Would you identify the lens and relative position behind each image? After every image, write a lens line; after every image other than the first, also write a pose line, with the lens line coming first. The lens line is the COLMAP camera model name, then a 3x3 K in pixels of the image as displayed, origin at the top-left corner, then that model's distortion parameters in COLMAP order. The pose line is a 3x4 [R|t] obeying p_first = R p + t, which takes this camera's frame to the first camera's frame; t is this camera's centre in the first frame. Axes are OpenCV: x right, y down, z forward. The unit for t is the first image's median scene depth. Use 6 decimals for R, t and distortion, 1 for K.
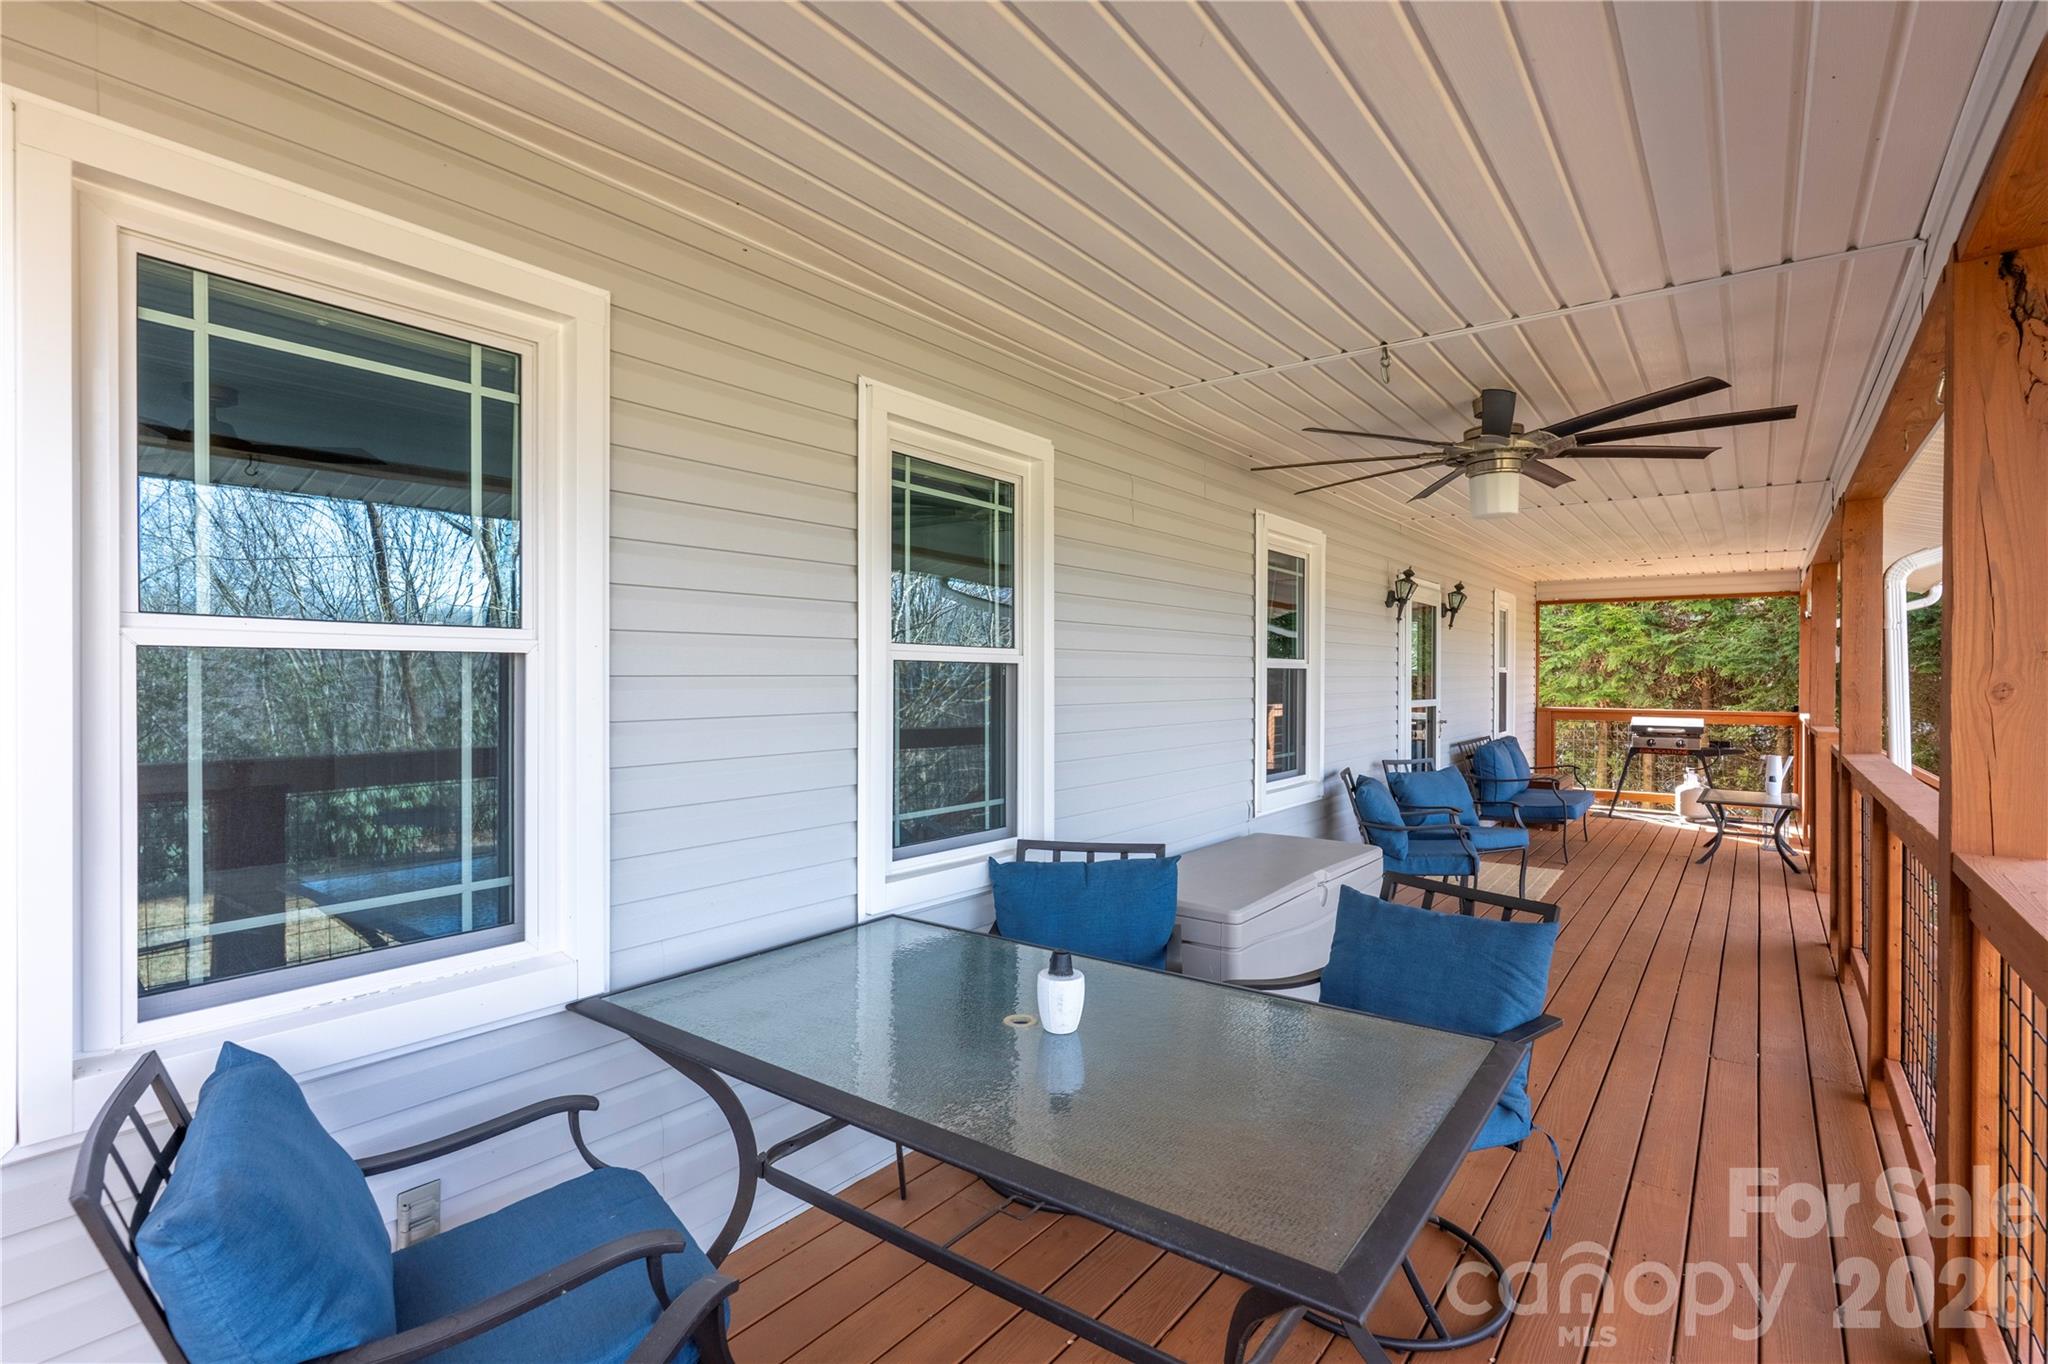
lens RADIAL K [[998.3, 0, 1031.8], [0, 998.3, 695.4], [0, 0, 1]] dist [-0.001072, -0.000294]
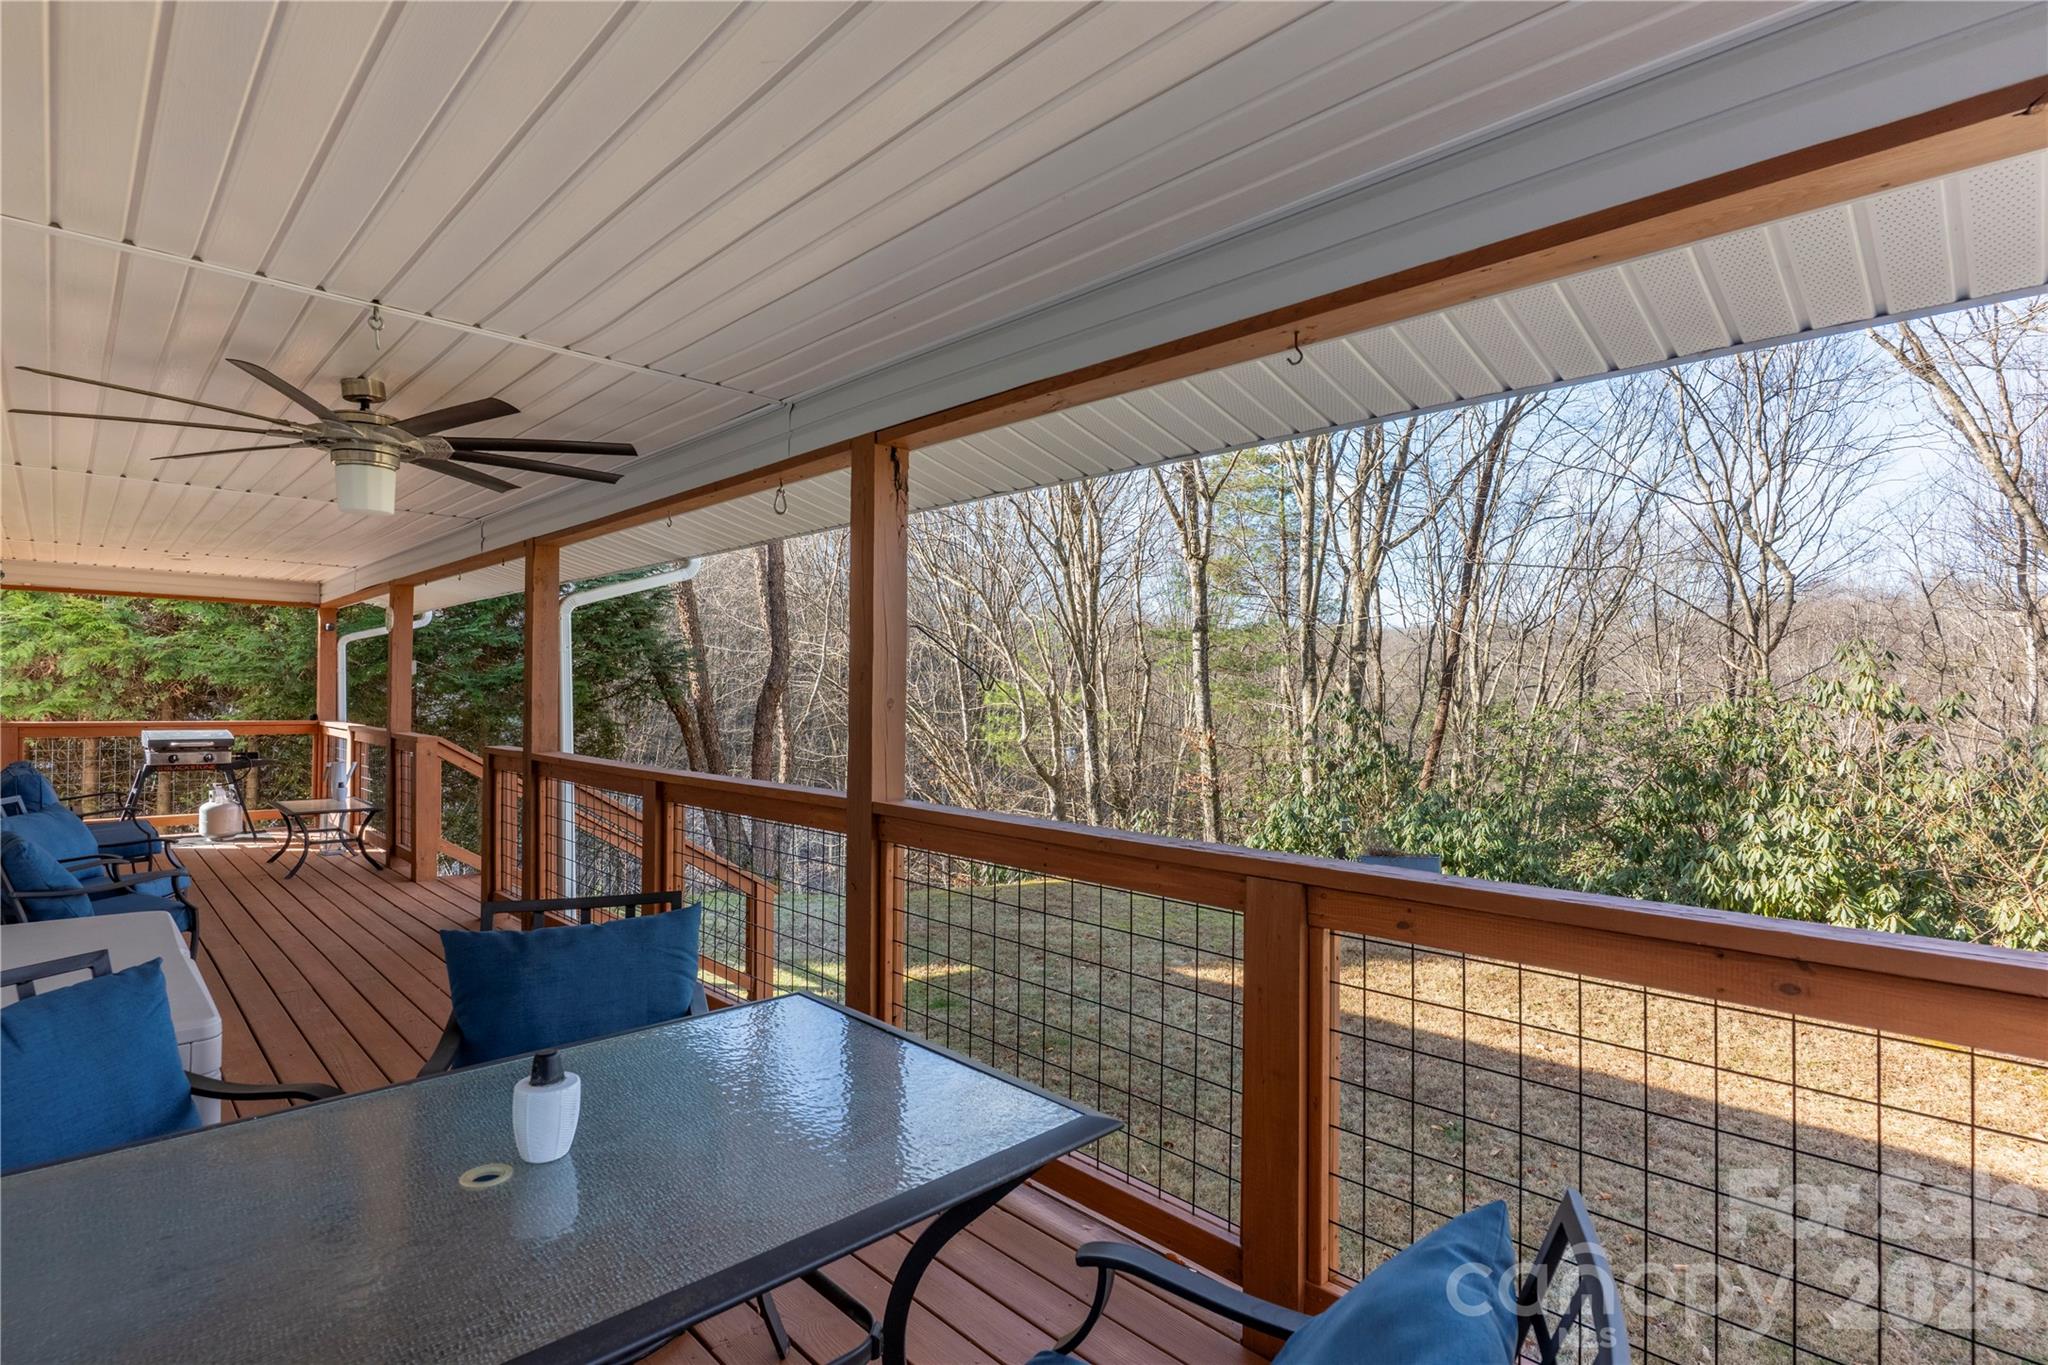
lens RADIAL K [[998.3, 0, 1032.3], [0, 998.3, 679.0], [0, 0, 1]] dist [-0.001072, -0.000294]
pose [[0.153736, 0.017108, 0.987964, -0.164285], [0.006535, 0.999811, -0.018330, -0.002843], [-0.988090, 0.009275, 0.153596, 0.124486]]
